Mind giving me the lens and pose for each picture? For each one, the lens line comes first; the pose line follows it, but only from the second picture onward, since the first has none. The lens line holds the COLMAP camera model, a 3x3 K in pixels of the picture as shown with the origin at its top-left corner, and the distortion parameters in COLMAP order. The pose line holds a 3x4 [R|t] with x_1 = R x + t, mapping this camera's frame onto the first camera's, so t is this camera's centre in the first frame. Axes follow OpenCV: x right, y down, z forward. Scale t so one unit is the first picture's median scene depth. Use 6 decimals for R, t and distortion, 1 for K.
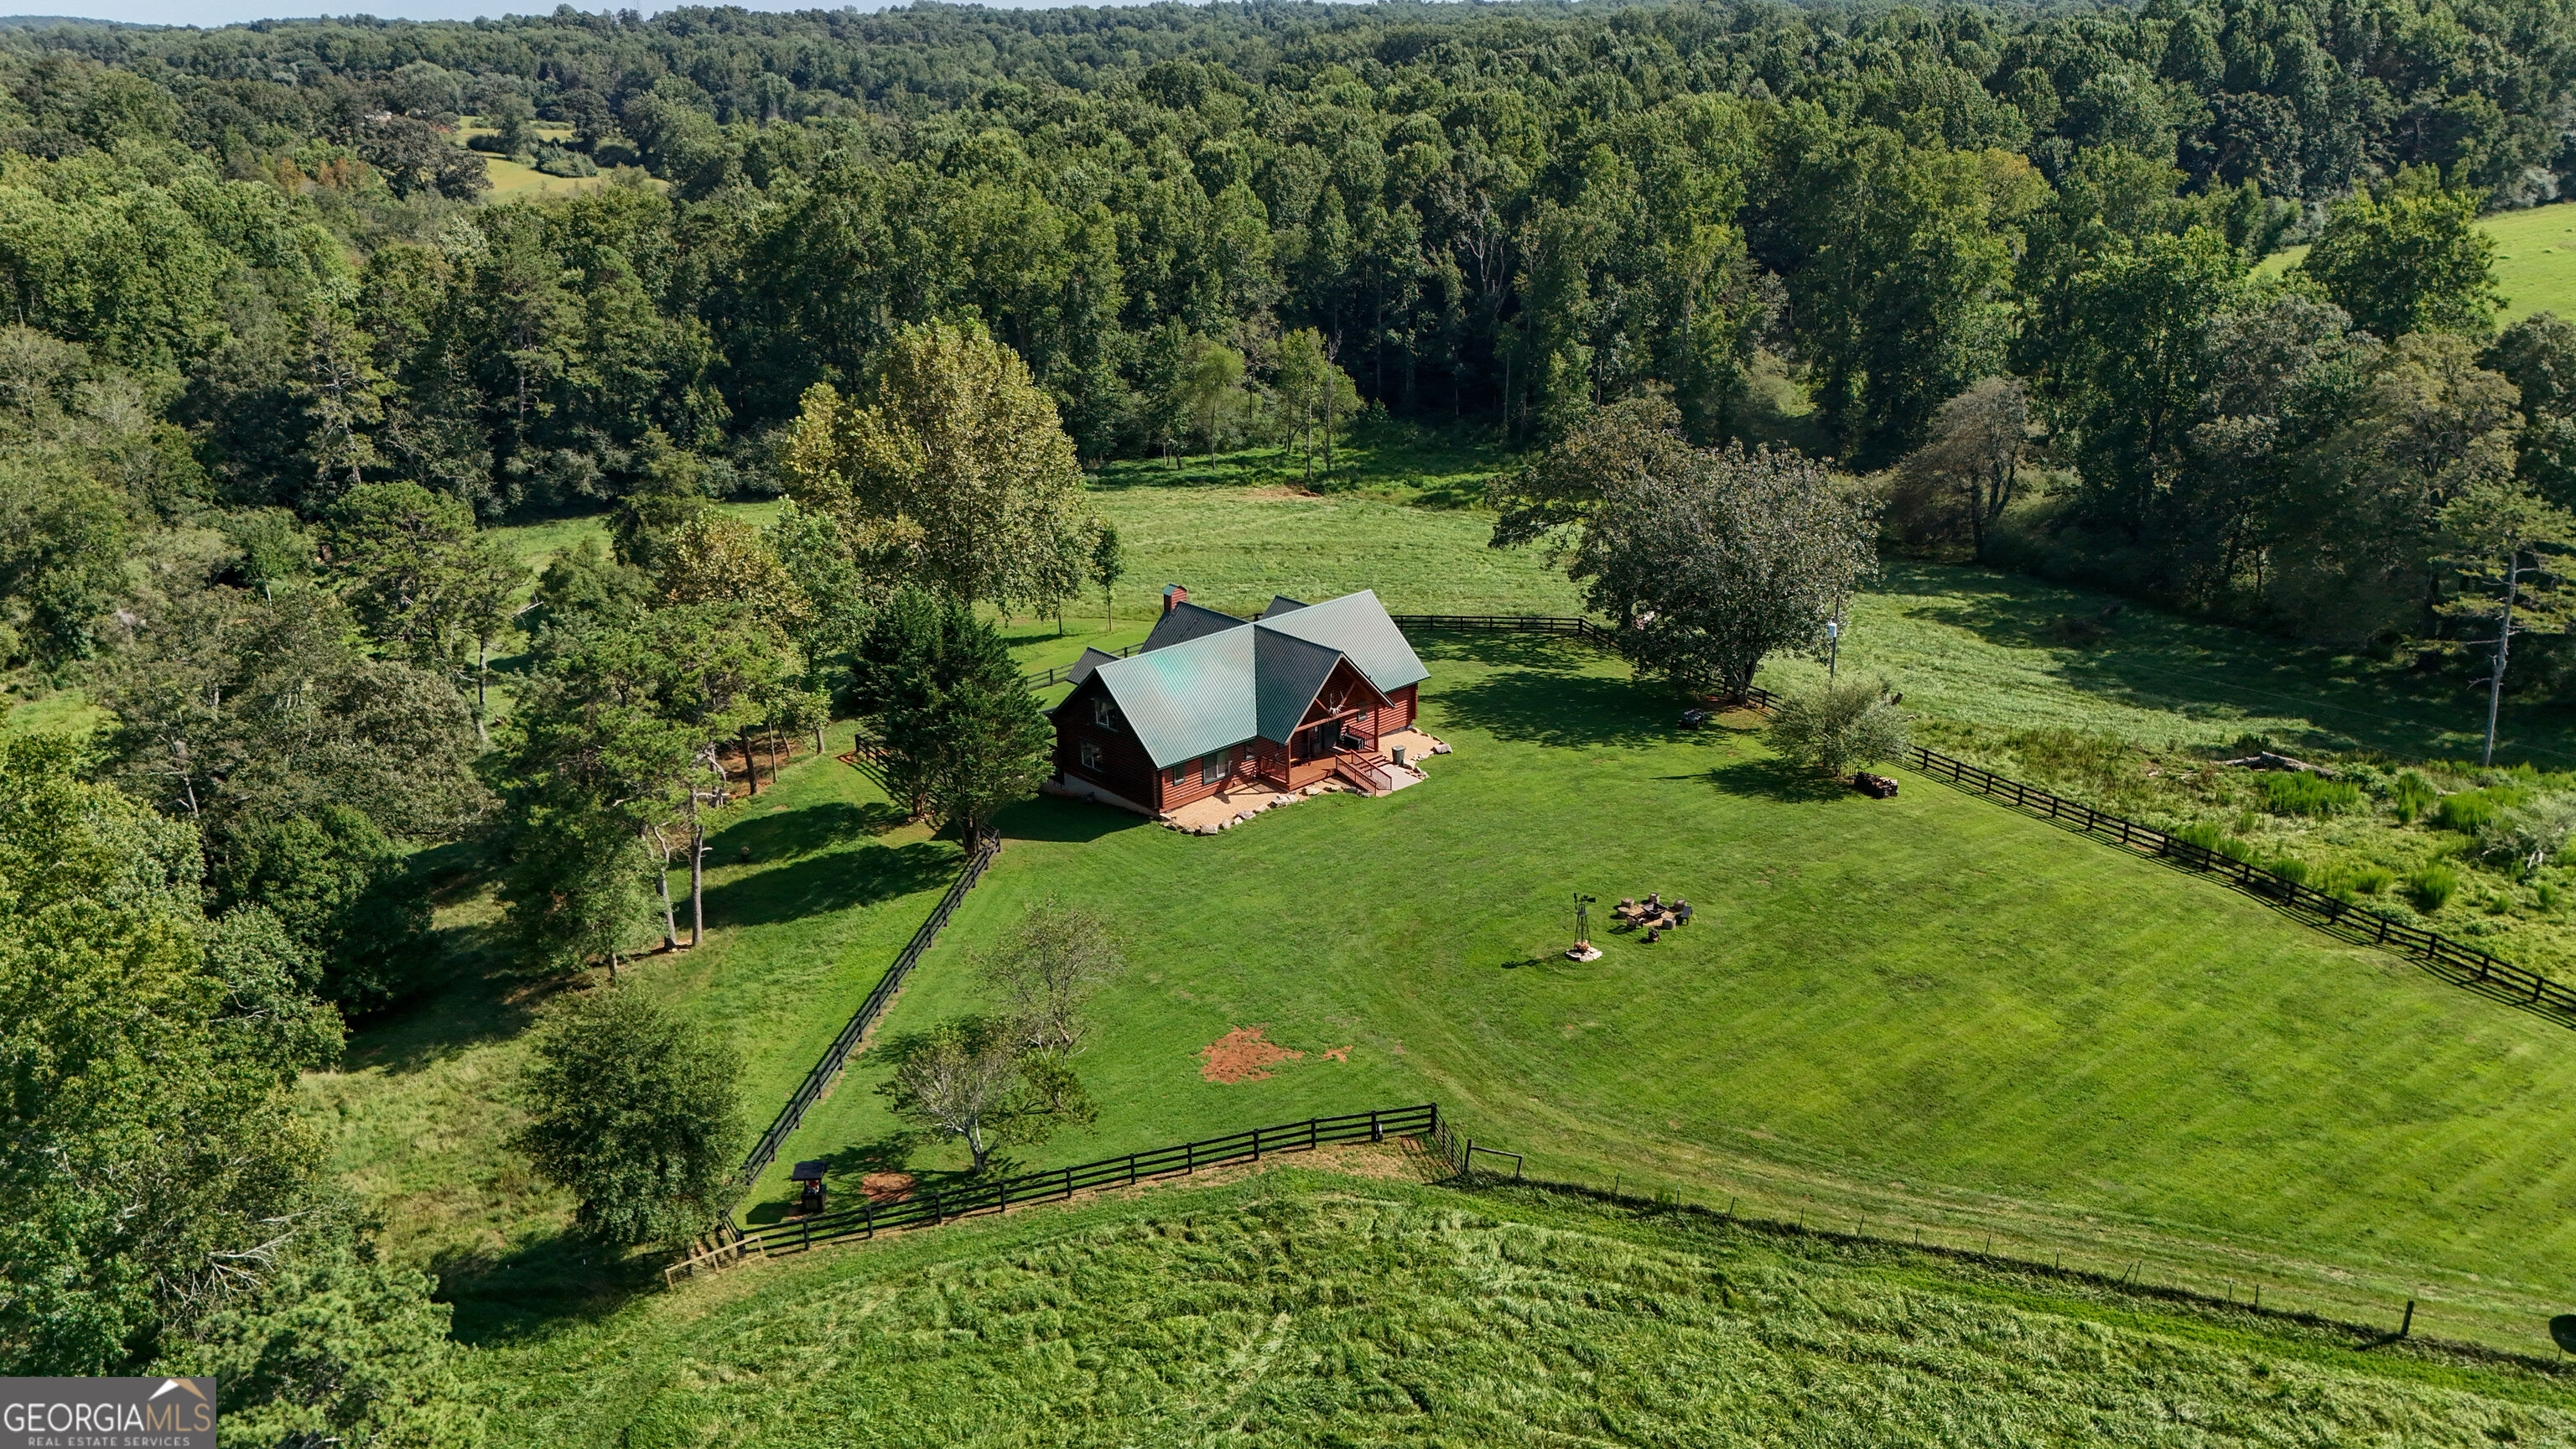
lens RADIAL K [[1886.9, 0, 1300.5], [0, 1886.9, 734.6], [0, 0, 1]] dist [0.041434, -0.036892]
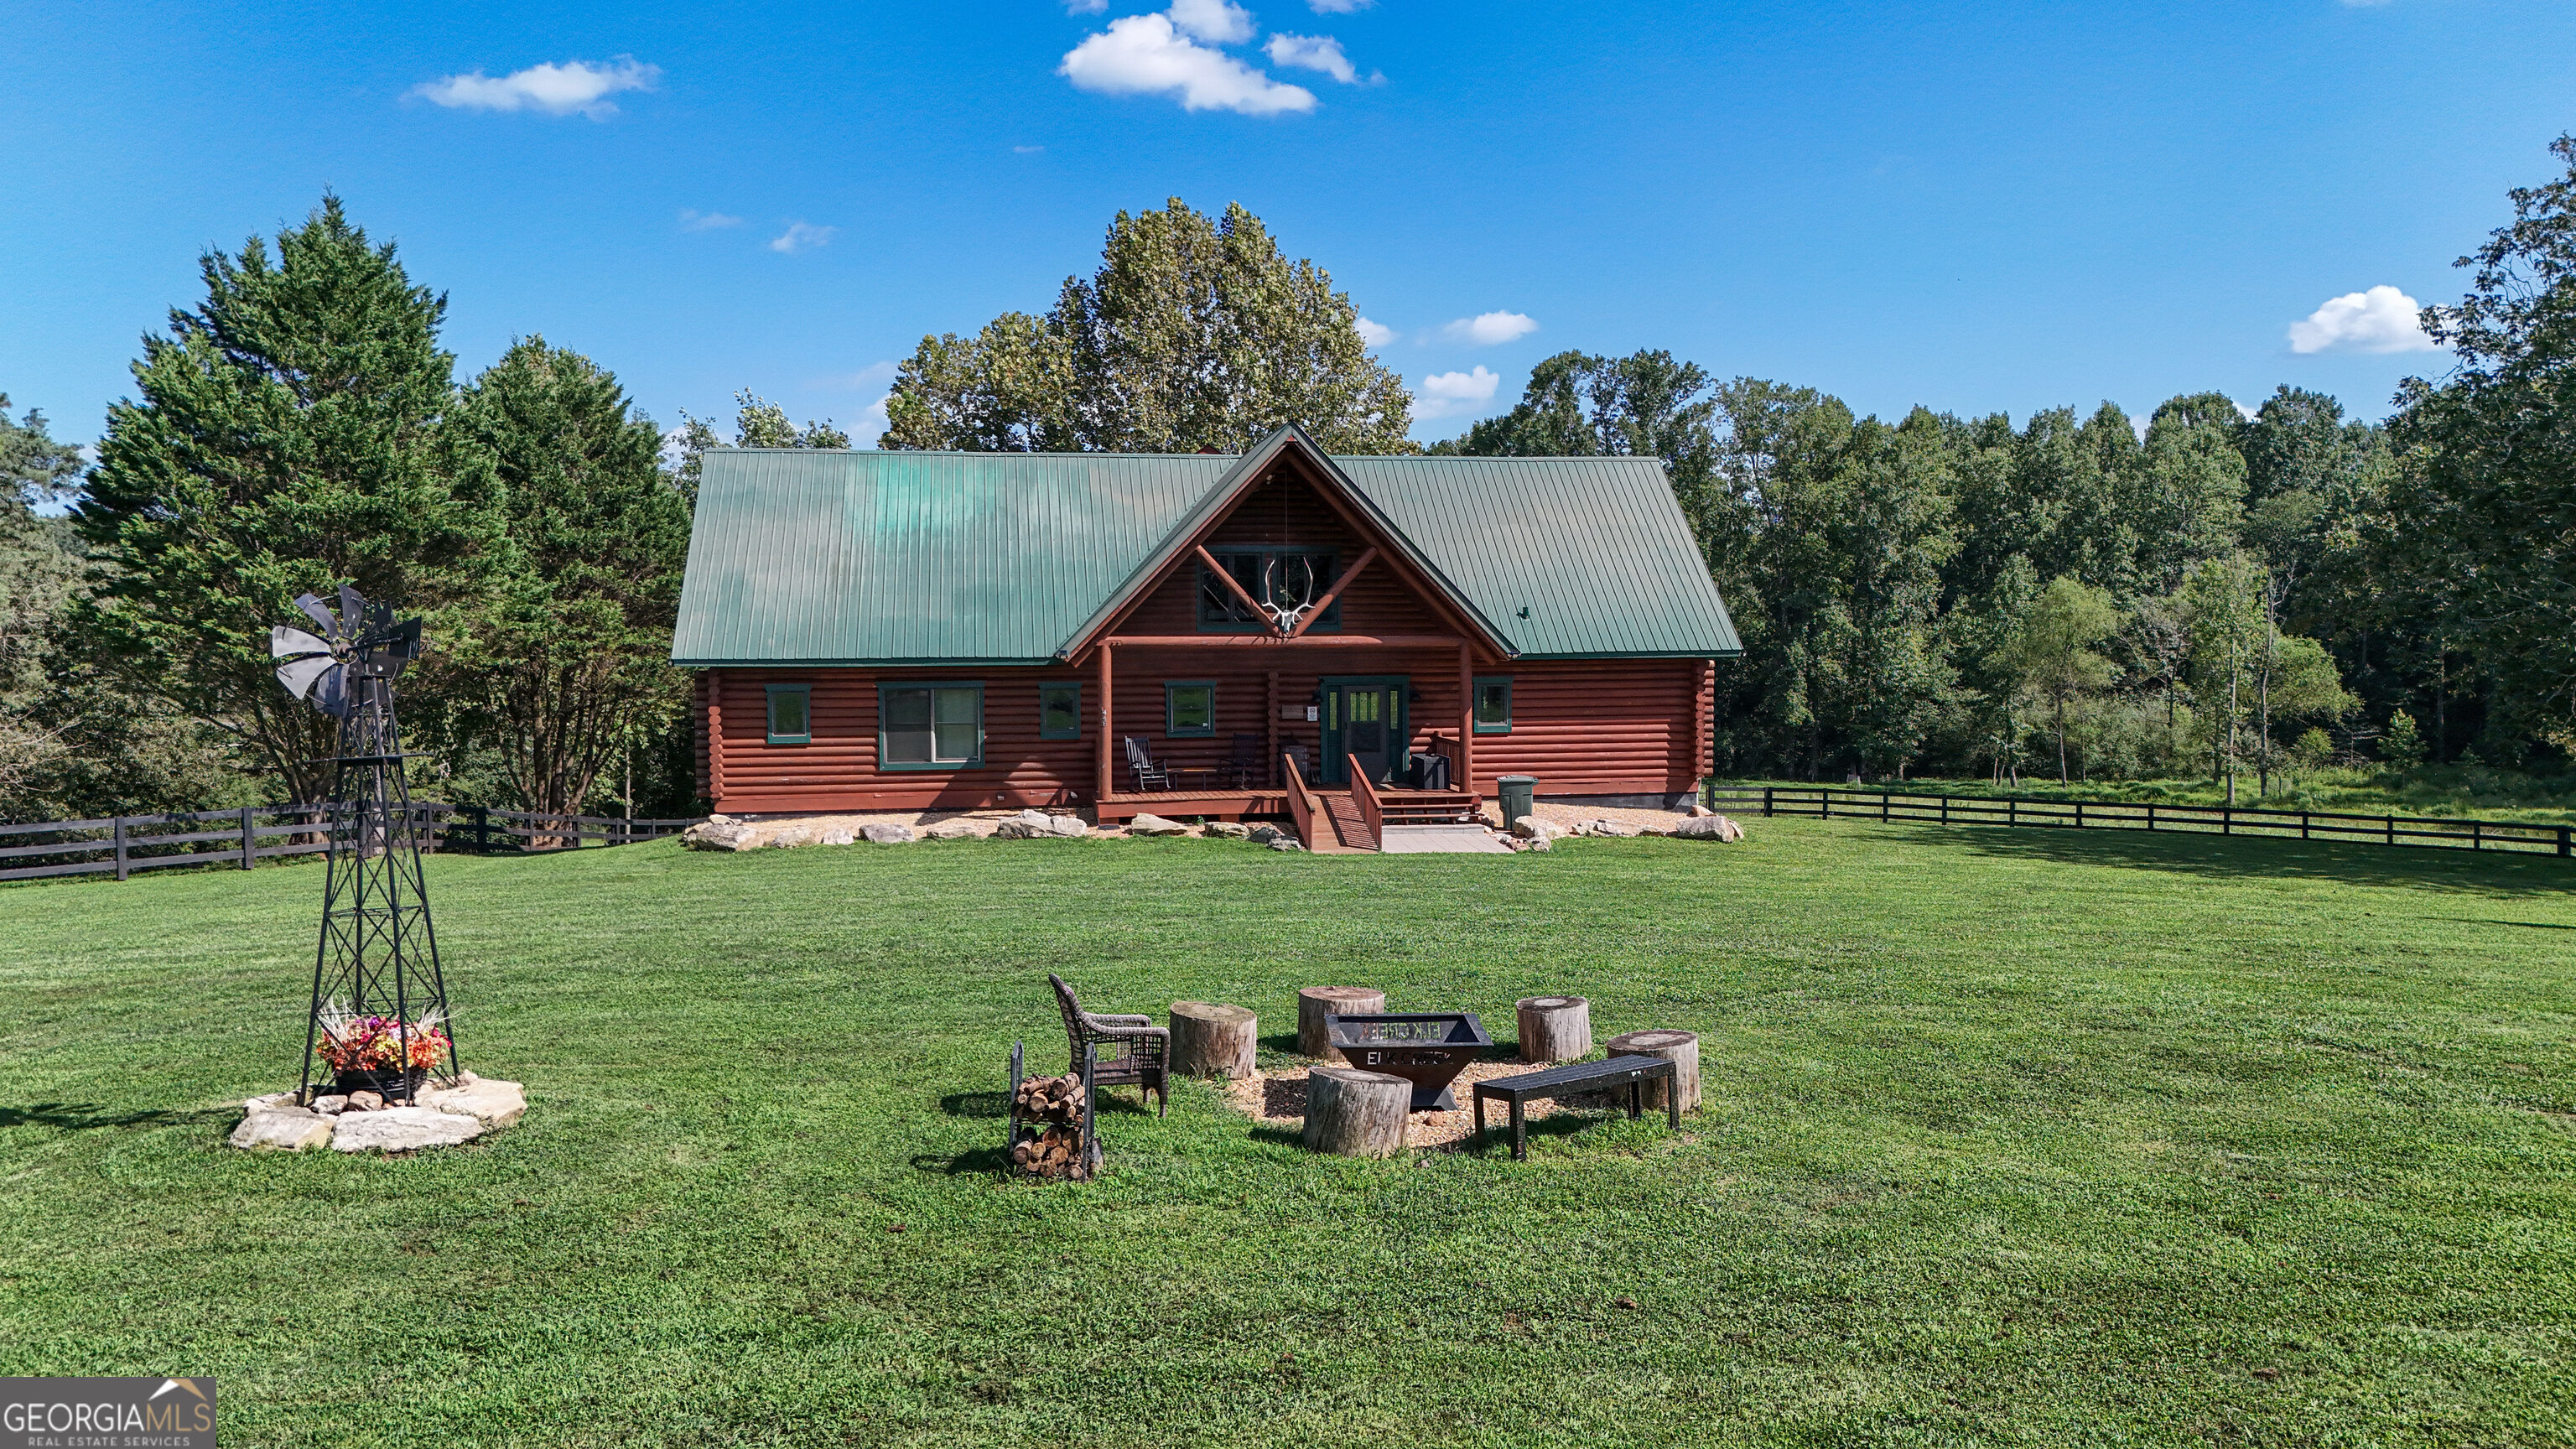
lens RADIAL K [[1886.9, 0, 1290.1], [0, 1886.9, 734.0], [0, 0, 1]] dist [0.041434, -0.036892]
pose [[0.817357, 0.027839, -0.575459, 0.130436], [-0.199732, 0.950581, -0.237704, 0.053602], [0.540403, 0.309227, 0.782524, 0.446096]]
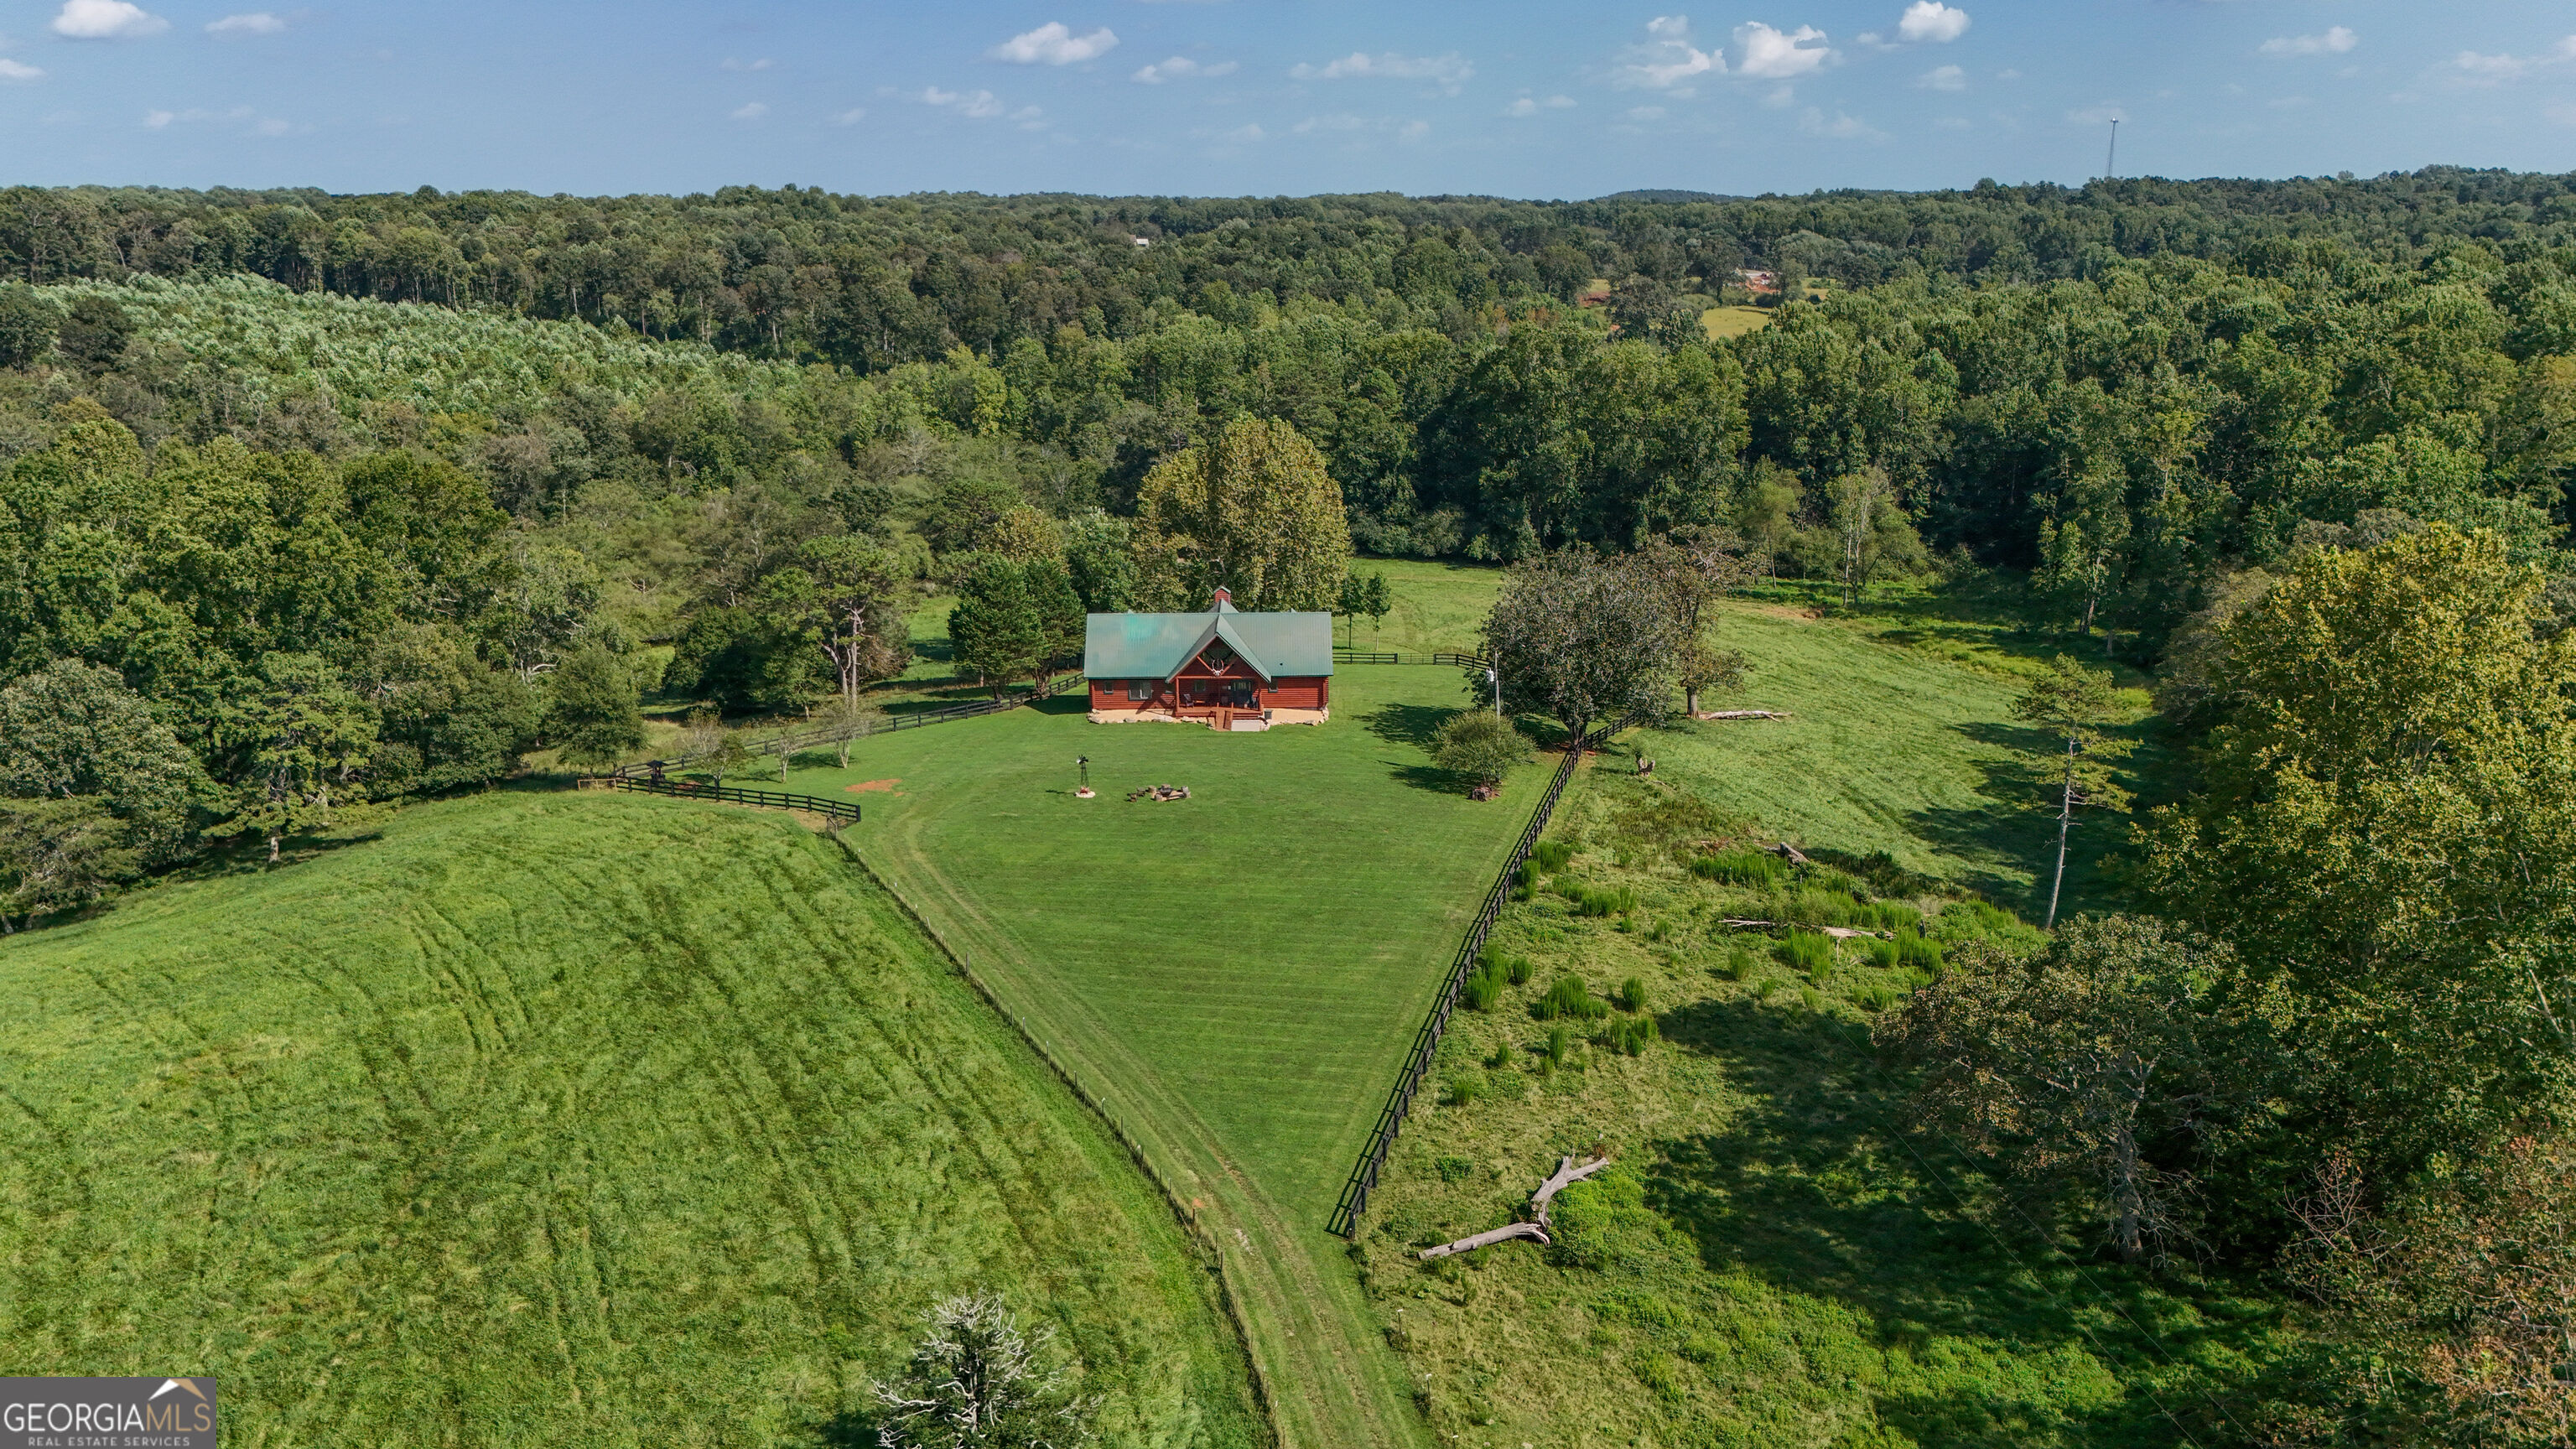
lens RADIAL K [[1886.9, 0, 1278.7], [0, 1886.9, 720.2], [0, 0, 1]] dist [0.041434, -0.036892]
pose [[0.715959, 0.182579, -0.673845, 0.655018], [-0.239454, 0.970869, 0.008637, 0.000095], [0.655793, 0.155171, 0.738822, -0.051211]]
